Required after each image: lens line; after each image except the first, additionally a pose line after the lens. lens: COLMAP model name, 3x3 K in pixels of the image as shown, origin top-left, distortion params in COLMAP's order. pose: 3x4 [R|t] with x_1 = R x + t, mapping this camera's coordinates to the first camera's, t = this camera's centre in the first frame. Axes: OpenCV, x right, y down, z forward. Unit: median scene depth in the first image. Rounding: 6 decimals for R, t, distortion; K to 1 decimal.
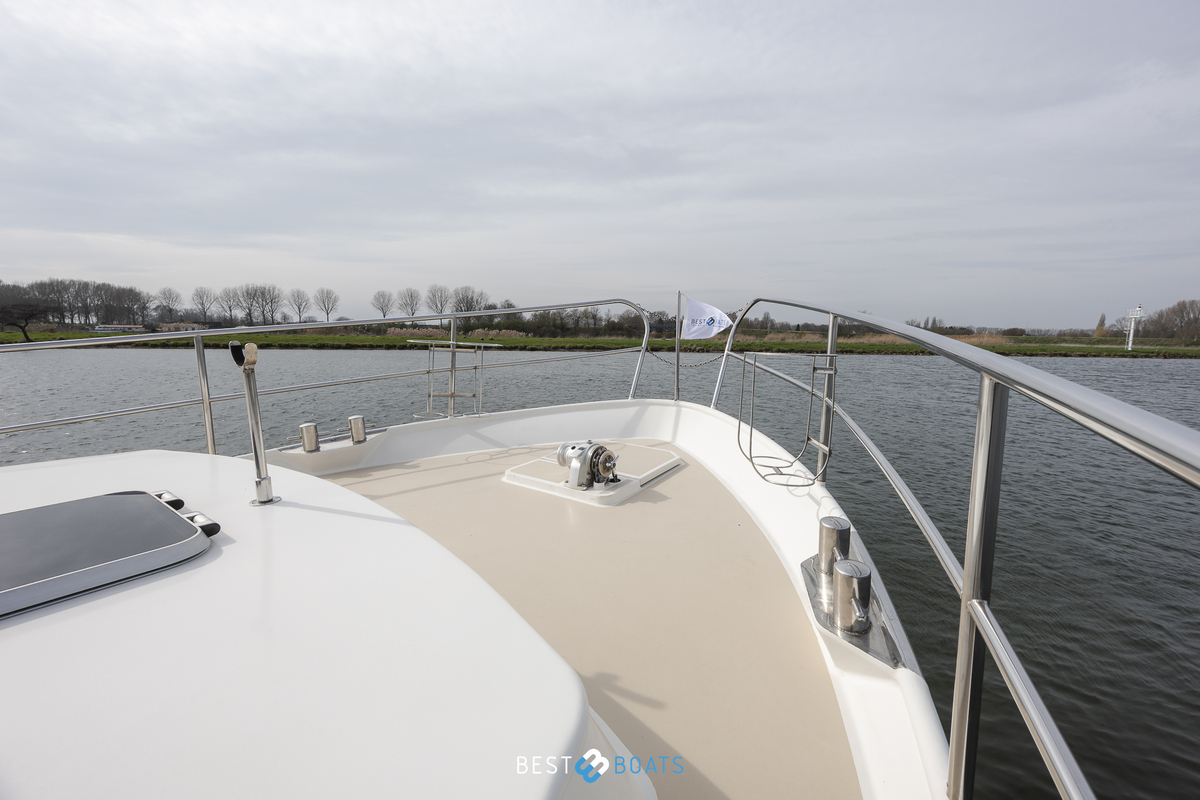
lens RADIAL K [[467.2, 0, 600.9], [0, 467.2, 380.3], [0, 0, 1]] dist [-0.000860, -0.000011]
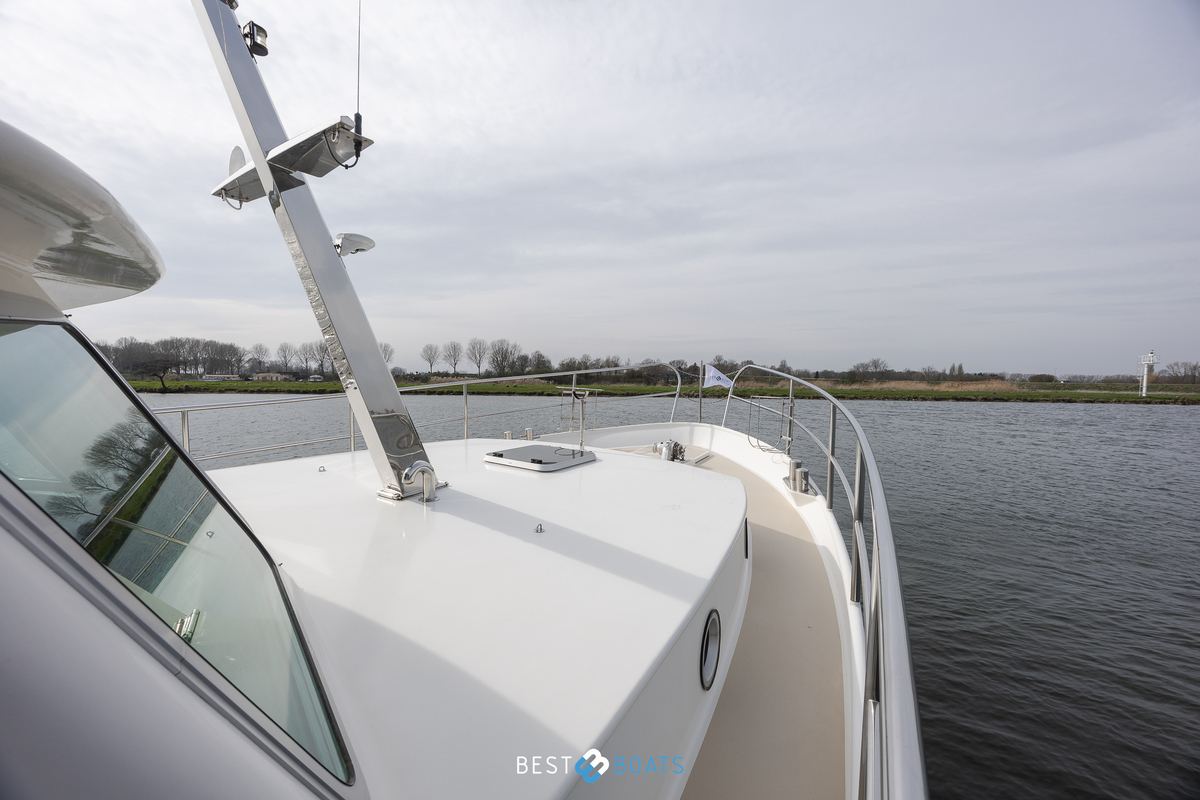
lens RADIAL K [[491.0, 0, 600.0], [0, 491.0, 400.0], [0, 0, 1]] dist [-0.000957, -0.000070]
pose [[0.992983, 0.002161, -0.118241, 0.084387], [-0.009410, 0.998107, -0.060779, 0.013379], [0.117886, 0.061466, 0.991123, -0.129510]]
